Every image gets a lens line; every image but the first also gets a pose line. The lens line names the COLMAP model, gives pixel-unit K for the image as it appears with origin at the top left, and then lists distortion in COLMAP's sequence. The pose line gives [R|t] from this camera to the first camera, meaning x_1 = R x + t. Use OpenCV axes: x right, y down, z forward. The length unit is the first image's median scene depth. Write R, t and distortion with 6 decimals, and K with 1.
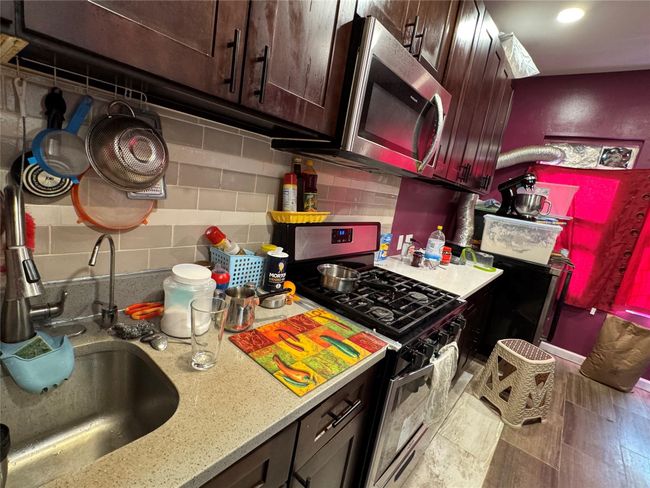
lens RADIAL K [[306.5, 0, 326.1], [0, 306.5, 243.9], [0, 0, 1]] dist [-0.005554, -0.000286]
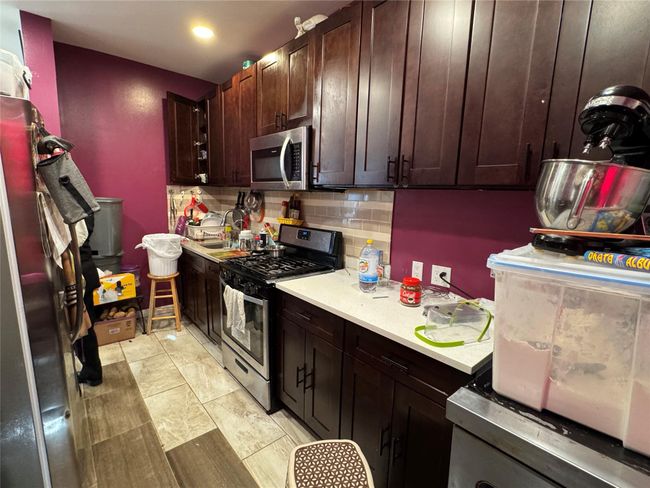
lens RADIAL K [[306.5, 0, 325.9], [0, 306.5, 244.7], [0, 0, 1]] dist [-0.005554, -0.000286]
pose [[-0.148029, 0.000476, -0.988983, 1.468050], [-0.246687, 0.968374, 0.037390, -0.057460], [0.957723, 0.249504, -0.143230, 1.223287]]
